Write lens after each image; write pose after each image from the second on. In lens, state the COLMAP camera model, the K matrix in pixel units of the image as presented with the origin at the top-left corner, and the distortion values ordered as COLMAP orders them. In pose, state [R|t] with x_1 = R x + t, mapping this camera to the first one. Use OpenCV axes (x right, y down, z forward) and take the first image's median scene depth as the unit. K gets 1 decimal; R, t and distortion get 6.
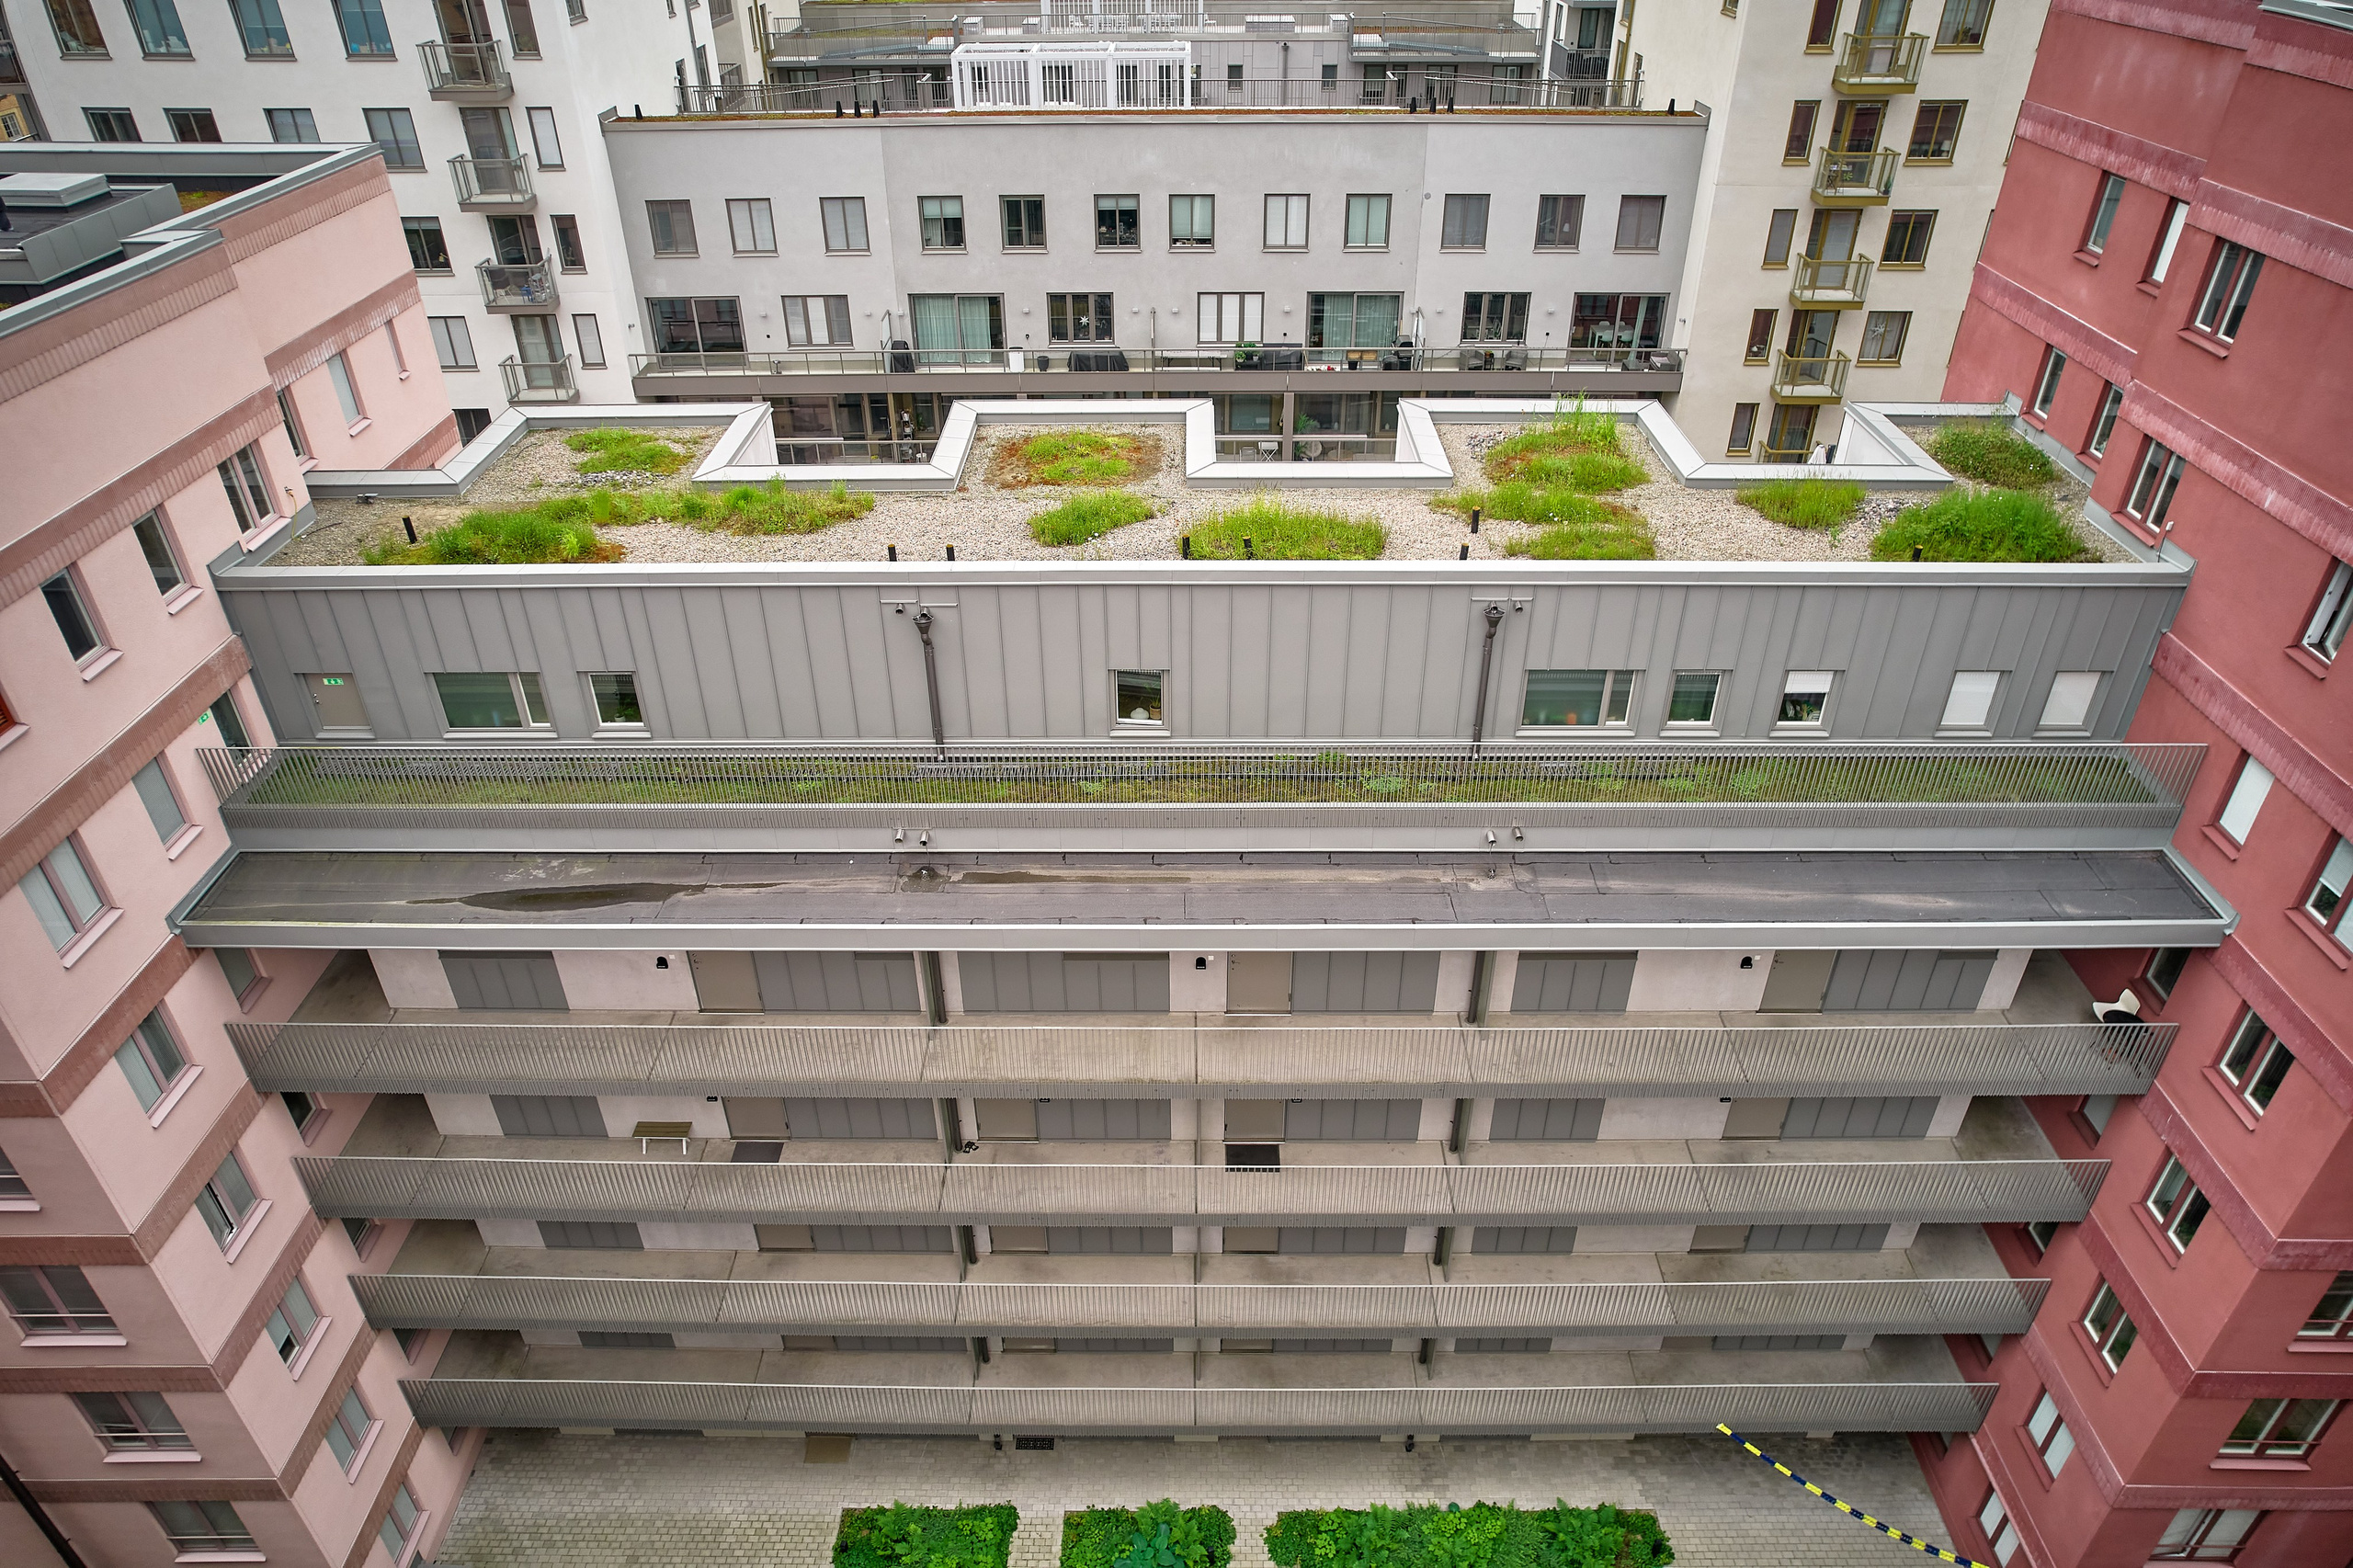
lens RADIAL K [[1457.2, 0, 1175.3], [0, 1457.2, 763.7], [0, 0, 1]] dist [-0.010928, 0.003781]
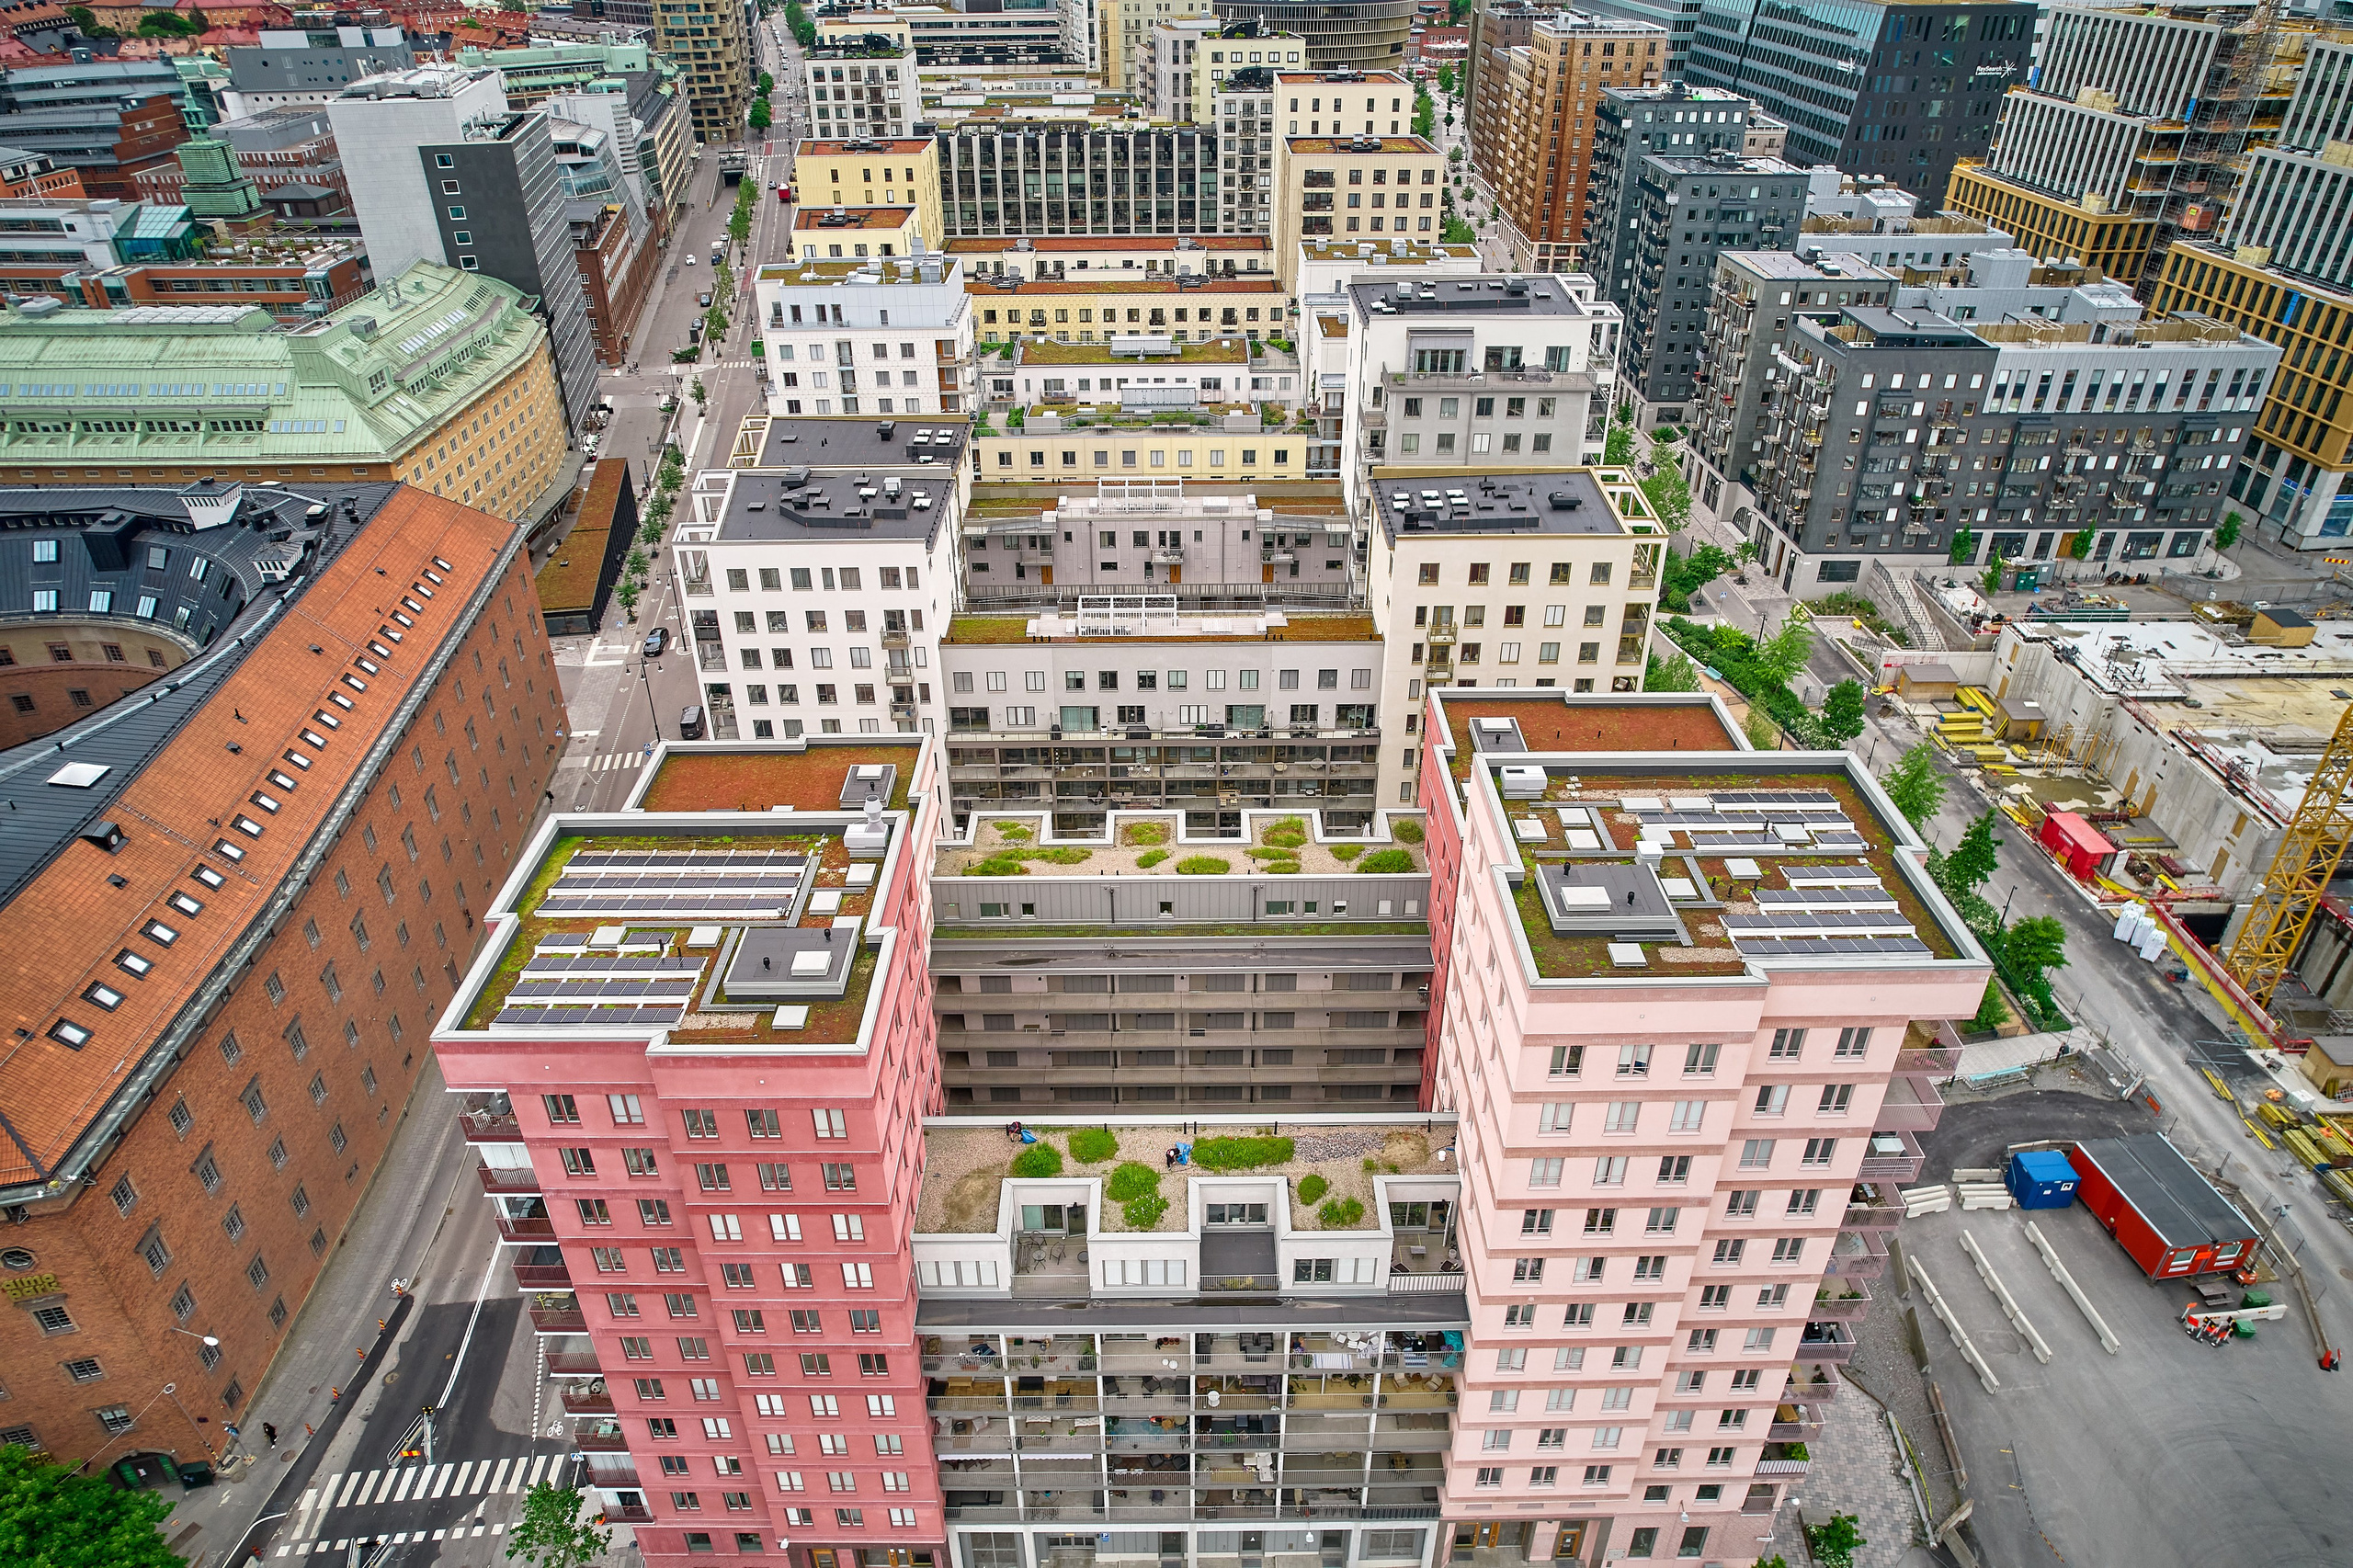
lens RADIAL K [[1457.2, 0, 1184.2], [0, 1457.2, 802.9], [0, 0, 1]] dist [-0.010928, 0.003781]
pose [[0.999819, -0.005259, 0.018284, -0.024595], [0.005325, 0.999980, -0.003530, -0.168454], [-0.018265, 0.003627, 0.999827, -1.544864]]
